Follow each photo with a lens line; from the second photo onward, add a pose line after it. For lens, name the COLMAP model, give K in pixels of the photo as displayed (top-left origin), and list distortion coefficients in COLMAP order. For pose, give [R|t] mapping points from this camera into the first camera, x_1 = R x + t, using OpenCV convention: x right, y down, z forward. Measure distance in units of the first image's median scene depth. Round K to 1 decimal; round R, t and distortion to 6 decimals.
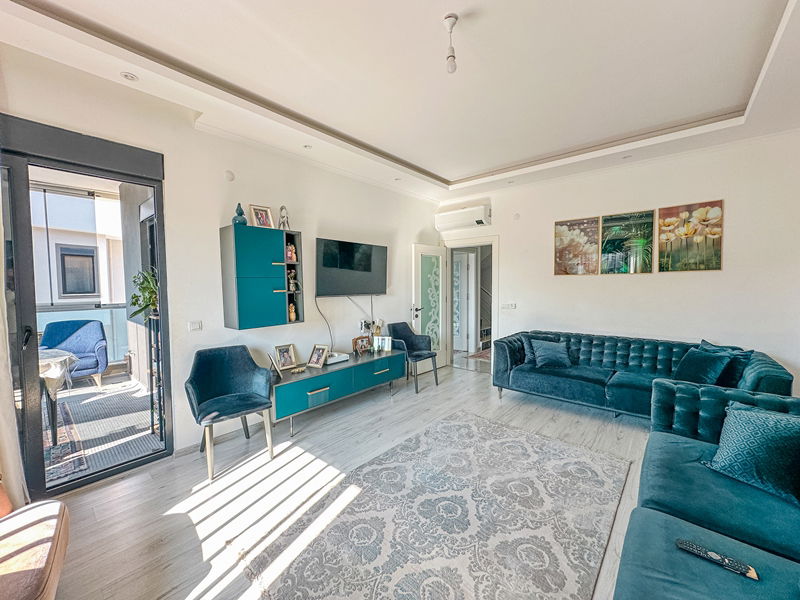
lens RADIAL K [[319.9, 0, 400.0], [0, 319.9, 300.0], [0, 0, 1]] dist [-0.000978, -0.000017]
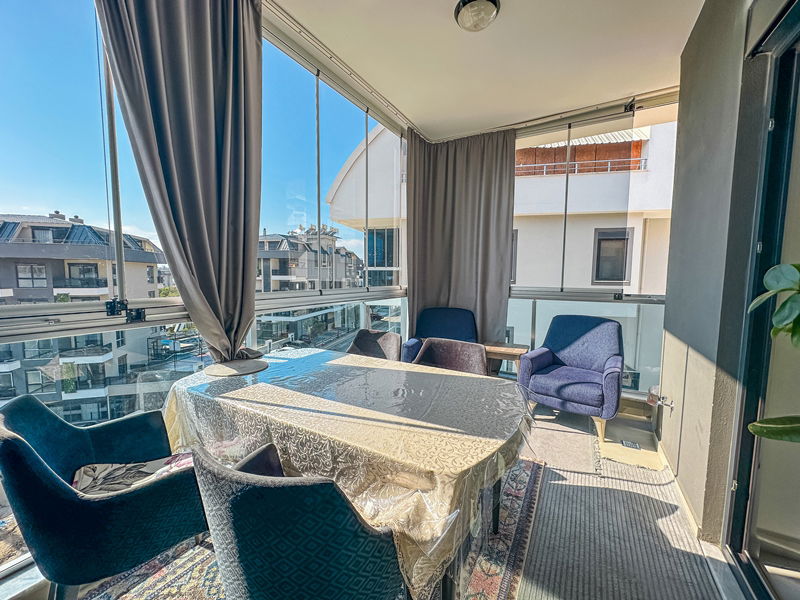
lens RADIAL K [[319.9, 0, 400.0], [0, 319.9, 300.0], [0, 0, 1]] dist [-0.000978, -0.000017]
pose [[0.187775, 0.087888, -0.978272, -0.455929], [-0.061335, 0.995094, 0.077626, 0.002633], [0.980295, 0.045426, 0.192244, 0.508324]]
